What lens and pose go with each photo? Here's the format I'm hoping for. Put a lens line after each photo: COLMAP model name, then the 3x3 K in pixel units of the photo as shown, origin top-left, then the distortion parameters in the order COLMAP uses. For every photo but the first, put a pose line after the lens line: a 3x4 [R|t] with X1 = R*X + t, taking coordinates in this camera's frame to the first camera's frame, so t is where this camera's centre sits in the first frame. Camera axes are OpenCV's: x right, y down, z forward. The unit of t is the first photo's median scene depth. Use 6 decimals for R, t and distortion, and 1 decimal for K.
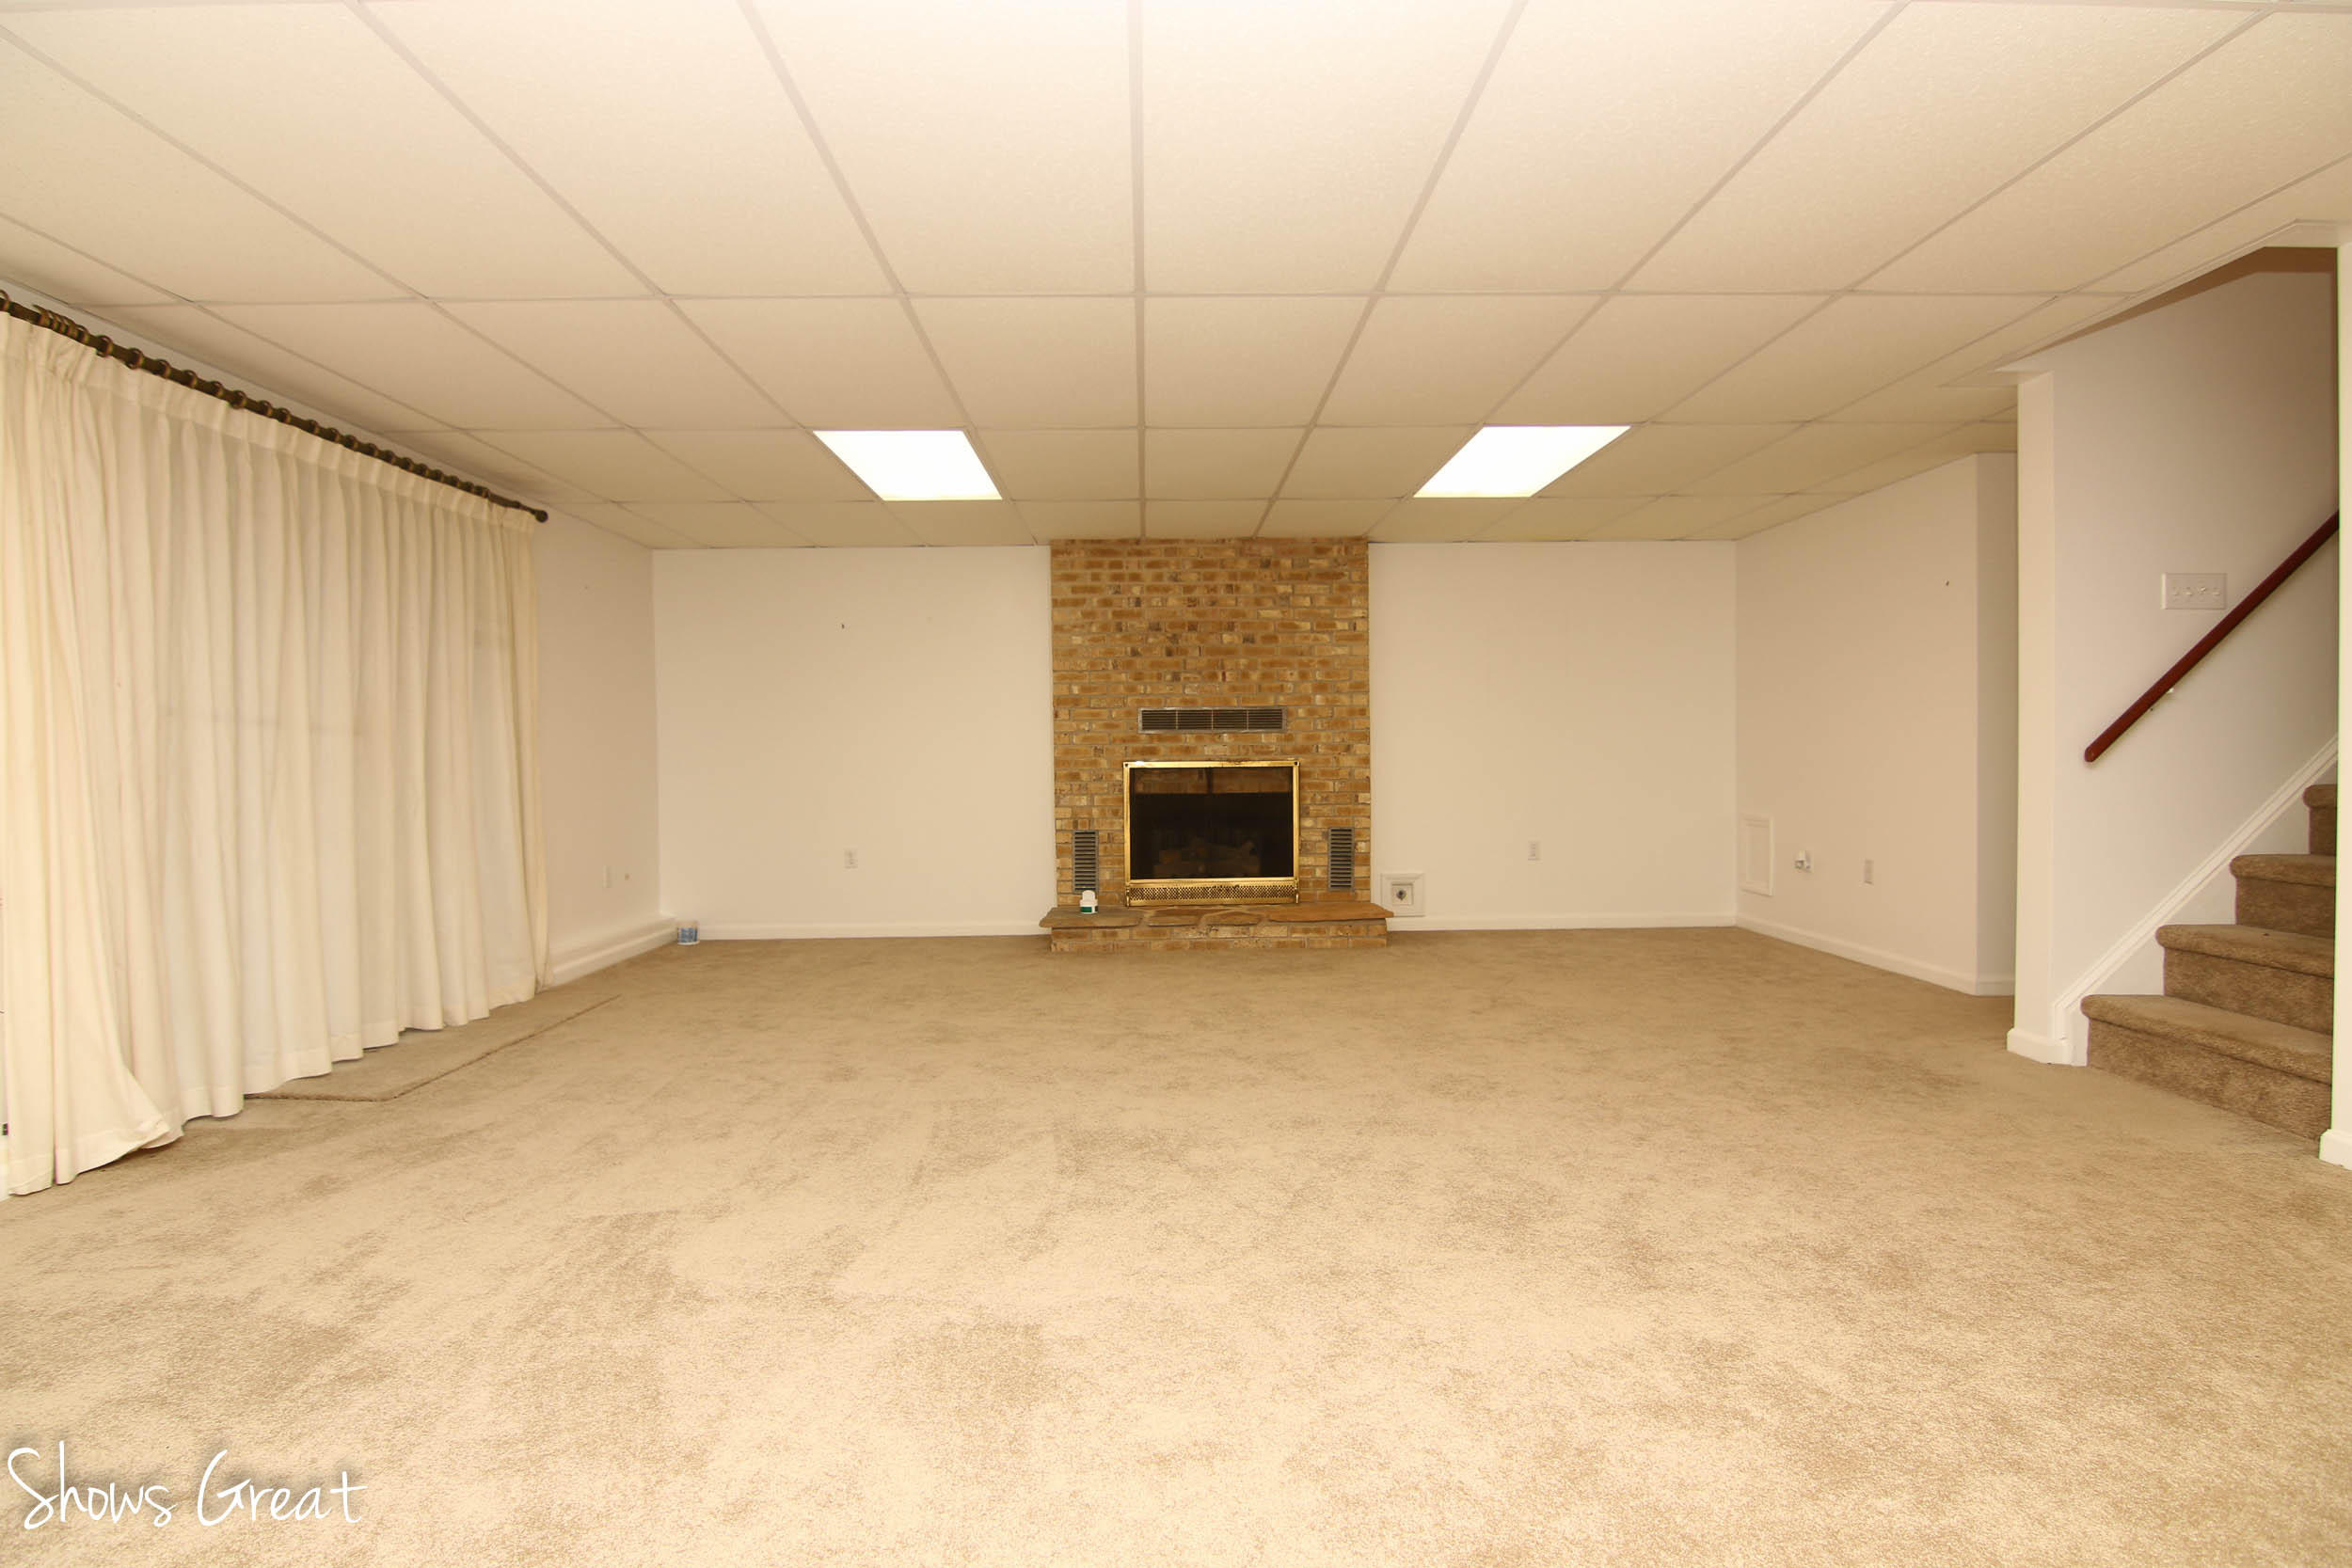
lens RADIAL K [[1187.5, 0, 1165.7], [0, 1187.5, 775.7], [0, 0, 1]] dist [-0.006247, -0.010322]
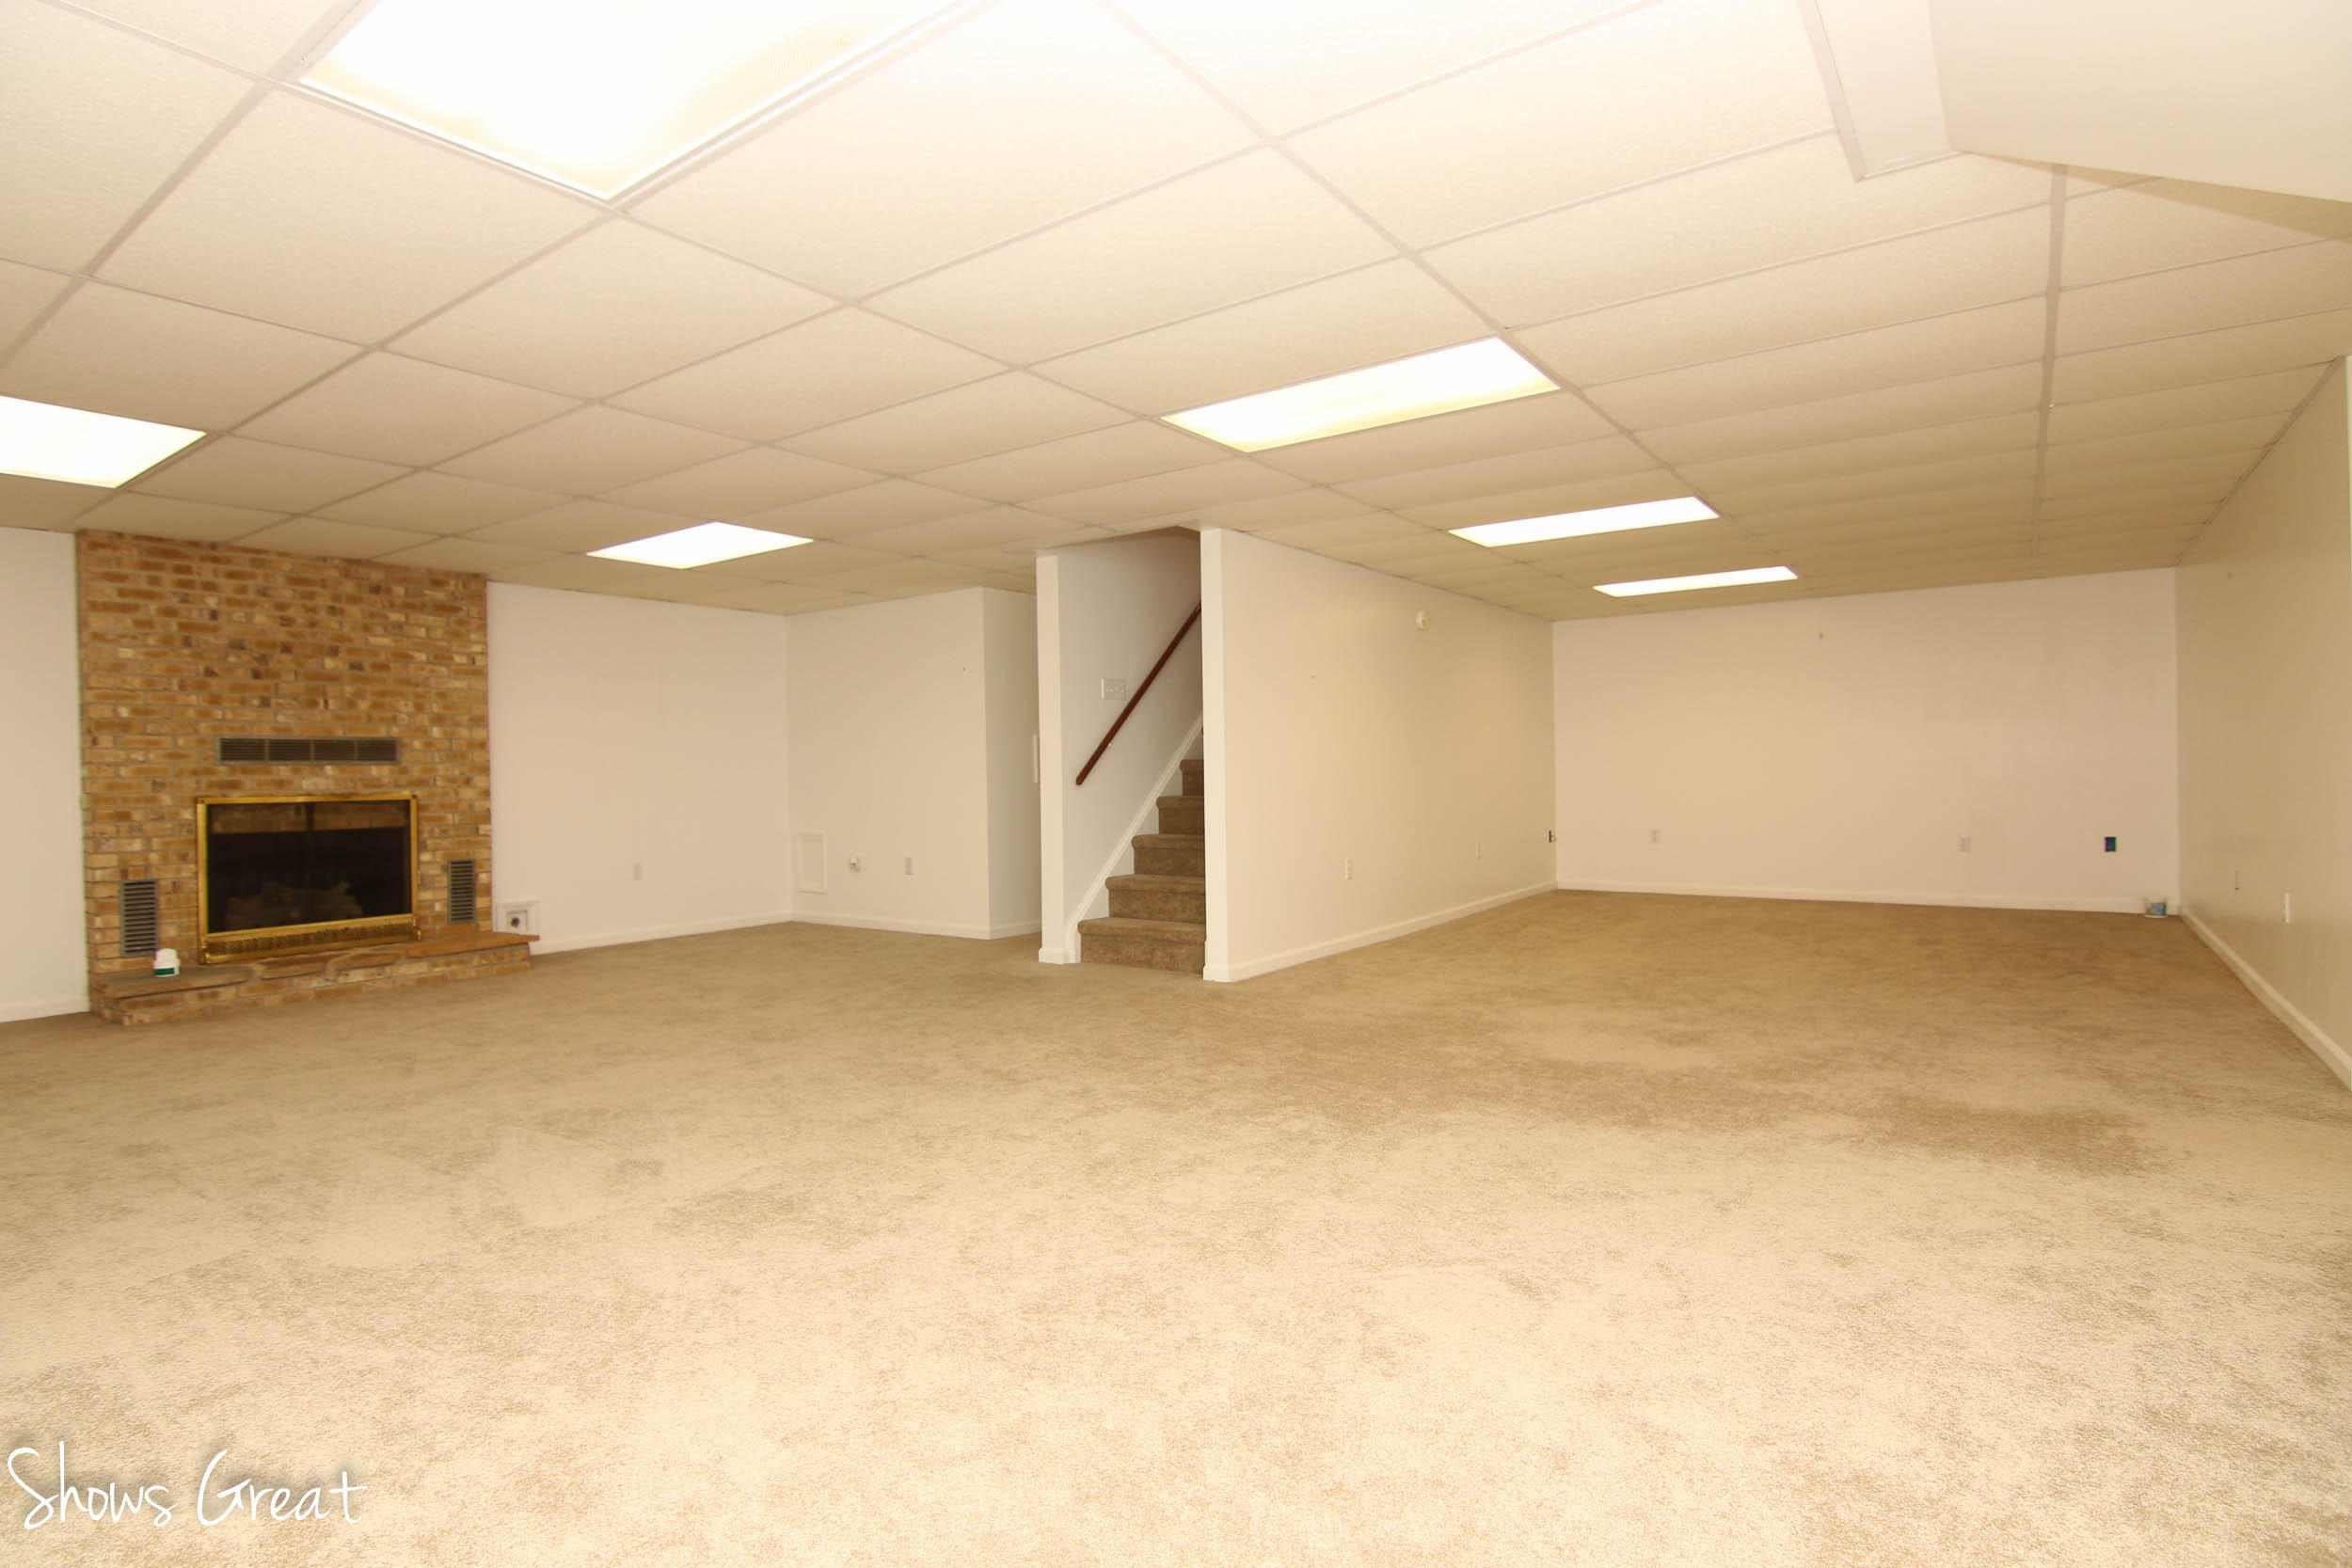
lens RADIAL K [[1187.5, 0, 1178.3], [0, 1187.5, 781.1], [0, 0, 1]] dist [-0.006247, -0.010322]
pose [[0.593050, -0.004307, 0.805154, -0.300731], [0.024700, 0.999612, -0.012846, 0.005007], [-0.804786, 0.027505, 0.592927, -0.083359]]
